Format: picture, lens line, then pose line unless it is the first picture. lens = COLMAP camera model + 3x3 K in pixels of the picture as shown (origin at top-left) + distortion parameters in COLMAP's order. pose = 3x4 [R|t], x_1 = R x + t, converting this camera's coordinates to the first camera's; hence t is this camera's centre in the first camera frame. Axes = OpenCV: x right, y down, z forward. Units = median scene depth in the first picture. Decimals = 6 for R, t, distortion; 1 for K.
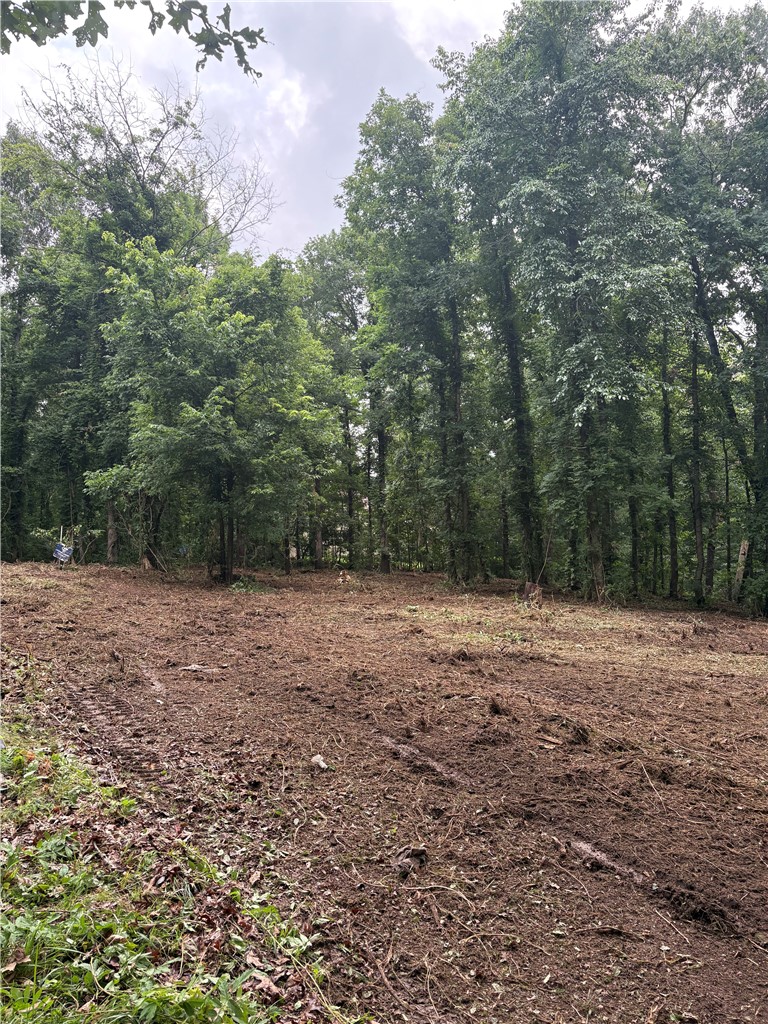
lens RADIAL K [[764.1, 0, 384.1], [0, 764.1, 523.9], [0, 0, 1]] dist [0.055229, -0.058033]
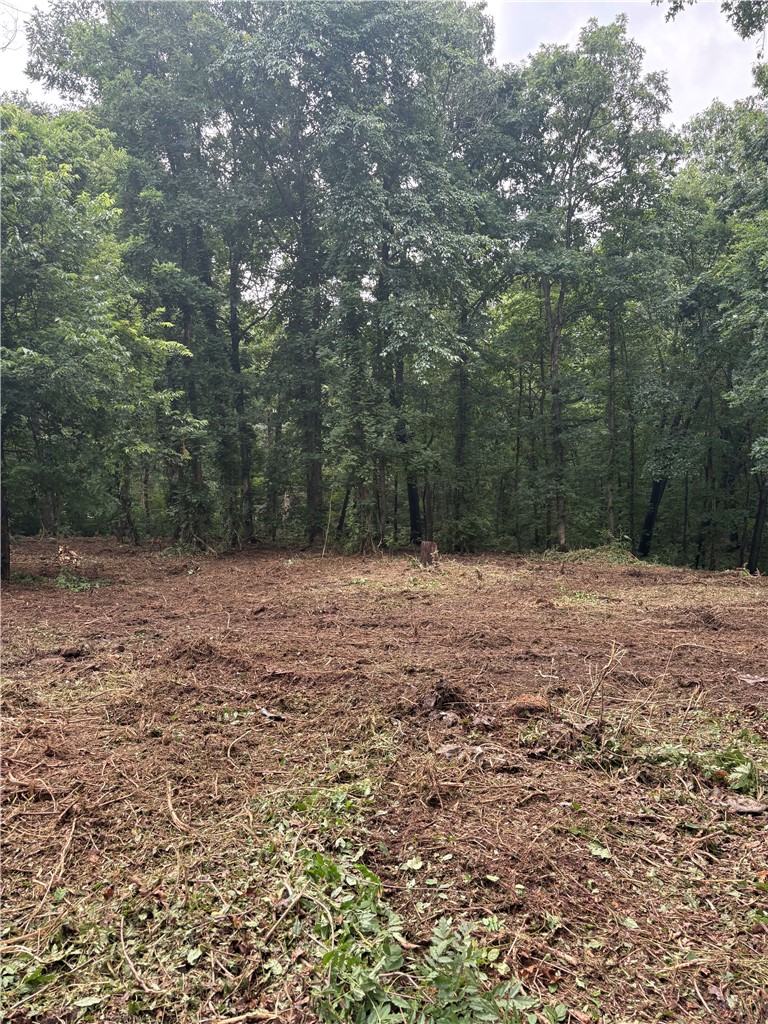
lens RADIAL K [[768.0, 0, 382.7], [0, 768.0, 523.8], [0, 0, 1]] dist [0.053863, -0.052129]
pose [[0.727489, -0.067271, 0.682813, -0.422073], [0.017541, 0.996680, 0.079504, -0.021290], [-0.685895, -0.045861, 0.726254, 0.249930]]
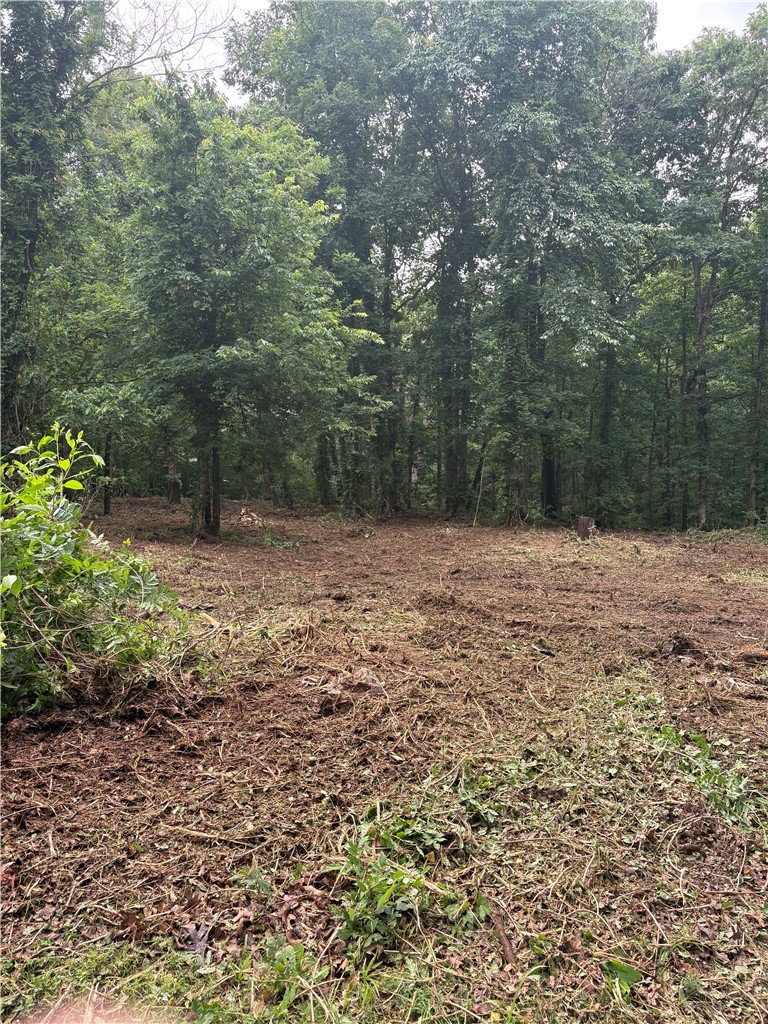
lens RADIAL K [[777.6, 0, 381.6], [0, 777.6, 512.3], [0, 0, 1]] dist [0.032422, -0.035084]
pose [[0.810358, -0.055503, 0.583301, -0.528601], [-0.005838, 0.994689, 0.102758, -0.030576], [-0.585906, -0.086676, 0.805730, 0.235284]]
